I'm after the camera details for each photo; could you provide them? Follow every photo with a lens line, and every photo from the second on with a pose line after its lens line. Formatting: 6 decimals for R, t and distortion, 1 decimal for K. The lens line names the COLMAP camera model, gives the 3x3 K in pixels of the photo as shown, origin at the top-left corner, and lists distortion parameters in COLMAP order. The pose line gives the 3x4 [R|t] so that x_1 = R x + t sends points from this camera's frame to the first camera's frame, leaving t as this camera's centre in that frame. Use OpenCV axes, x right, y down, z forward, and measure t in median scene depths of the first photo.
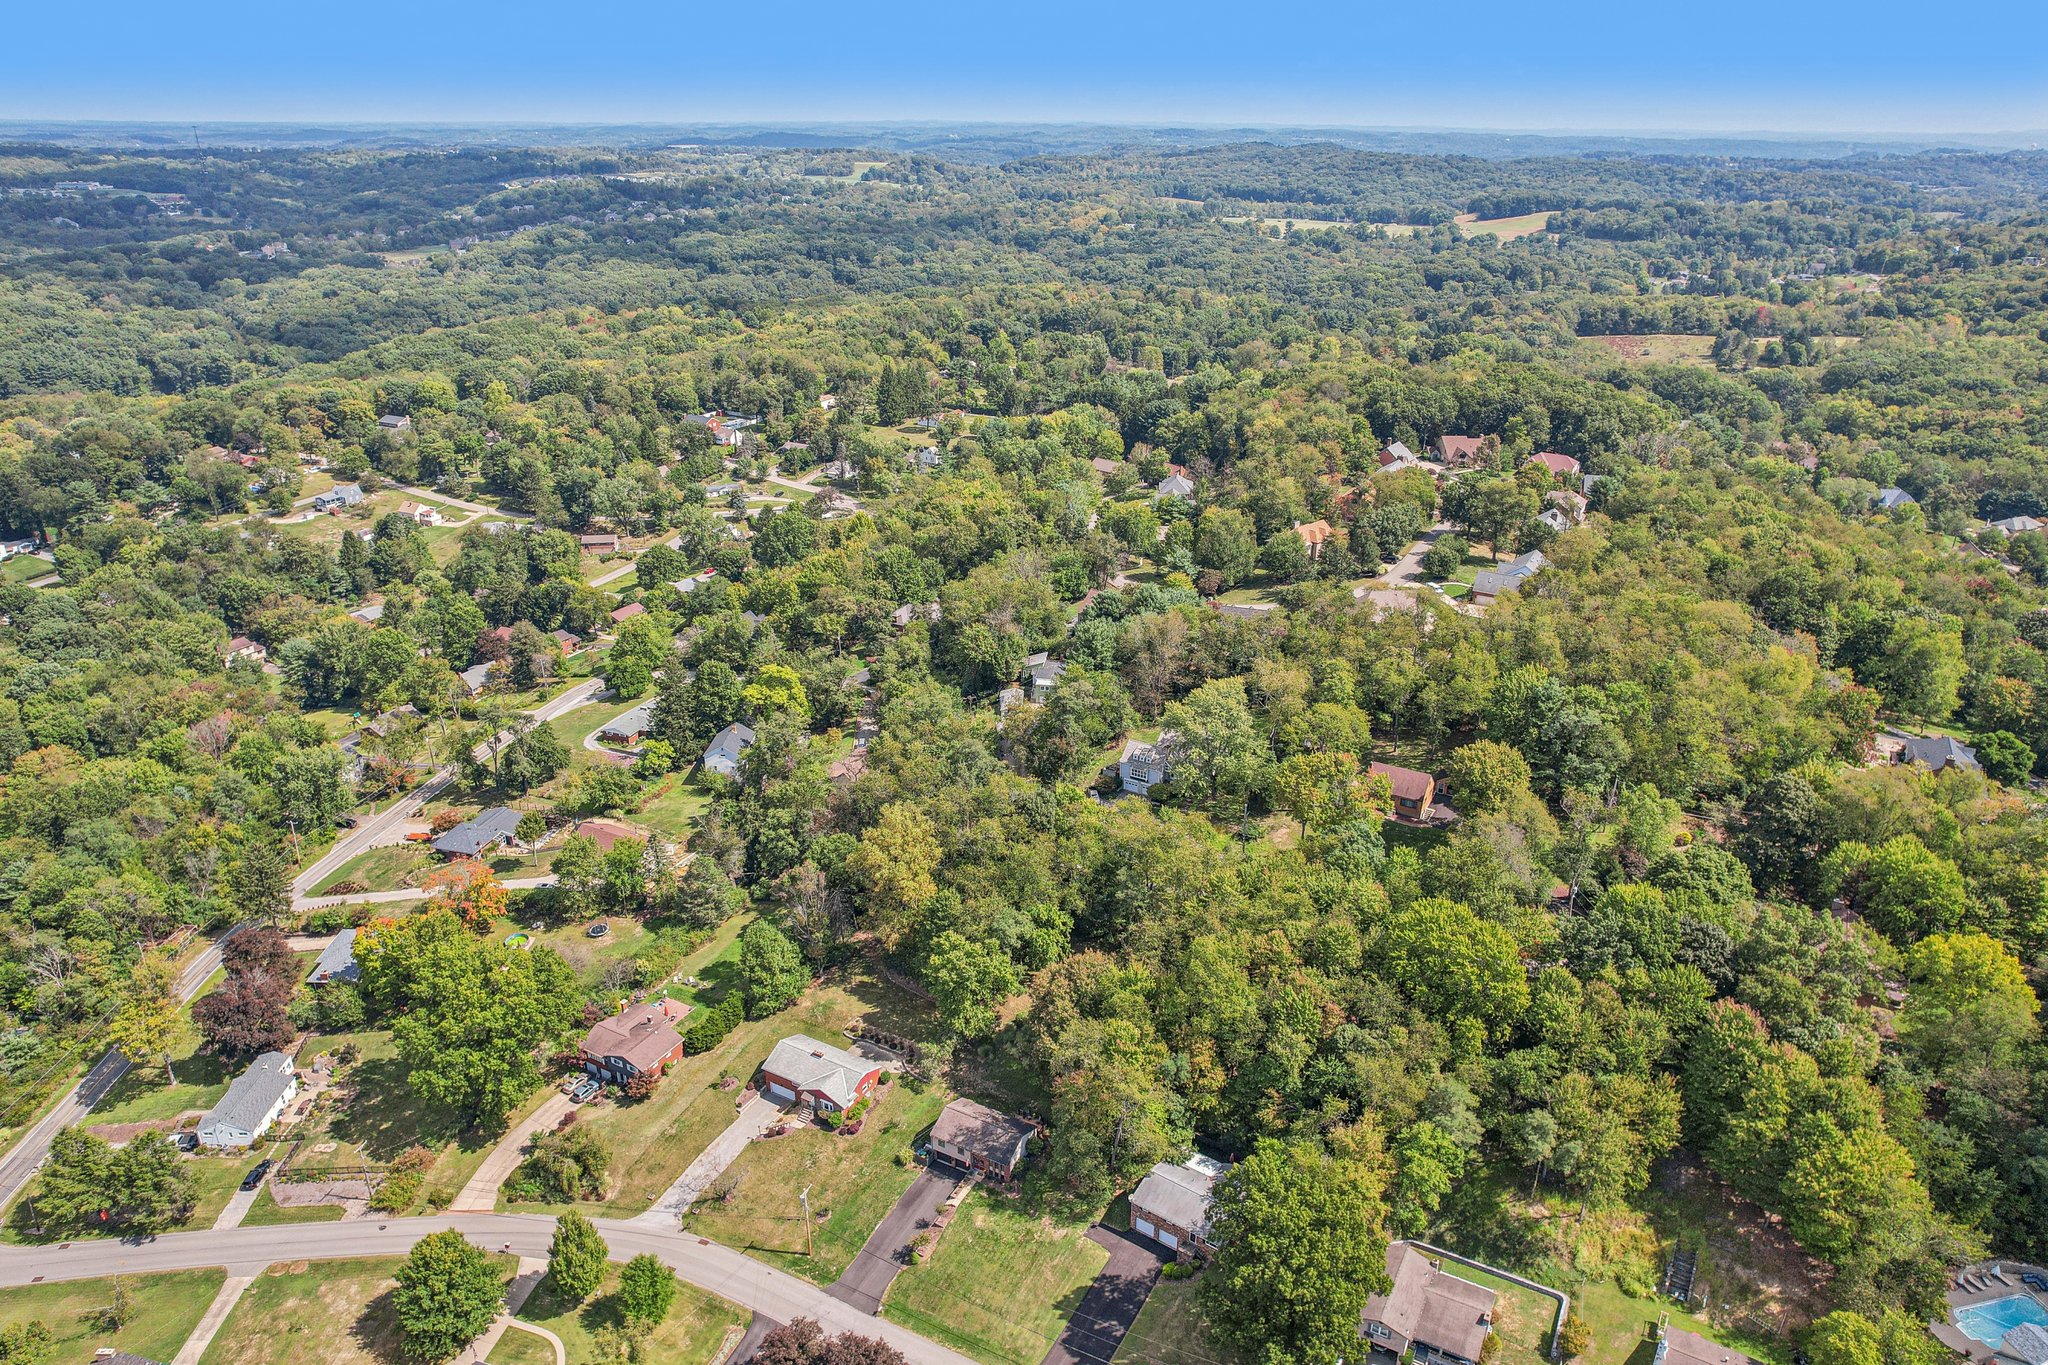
lens RADIAL K [[1308.2, 0, 1034.6], [0, 1308.2, 678.1], [0, 0, 1]] dist [-0.076000, 0.065215]
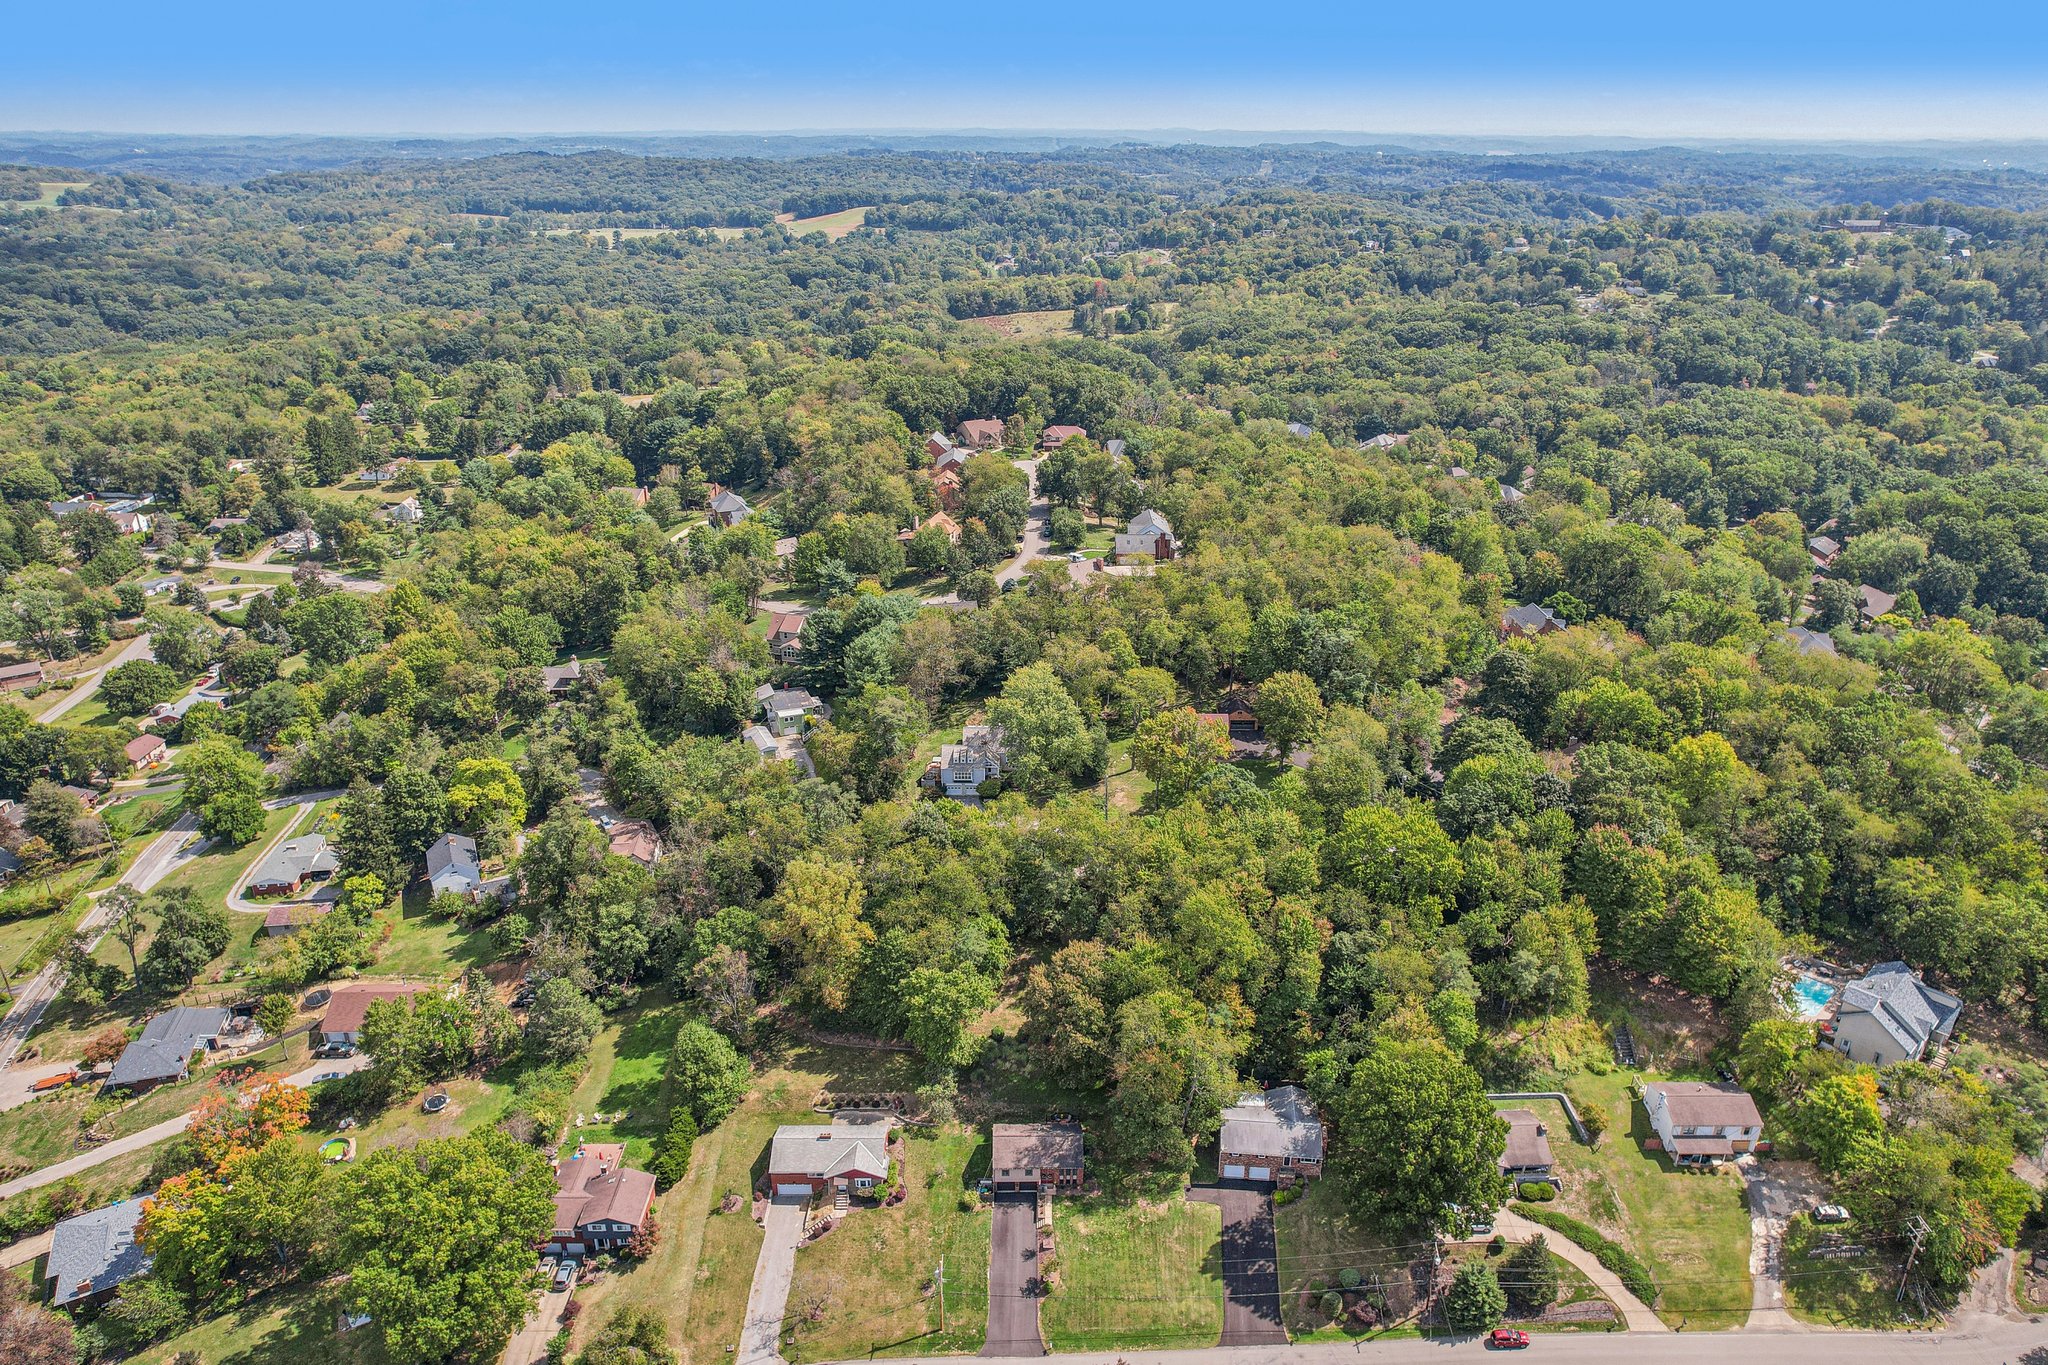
lens RADIAL K [[1308.2, 0, 1034.6], [0, 1308.2, 678.1], [0, 0, 1]] dist [-0.076000, 0.065215]
pose [[0.873858, -0.193774, 0.445896, -0.251006], [0.195150, 0.979815, 0.043349, -0.027622], [-0.445296, 0.049135, 0.894034, 0.057571]]
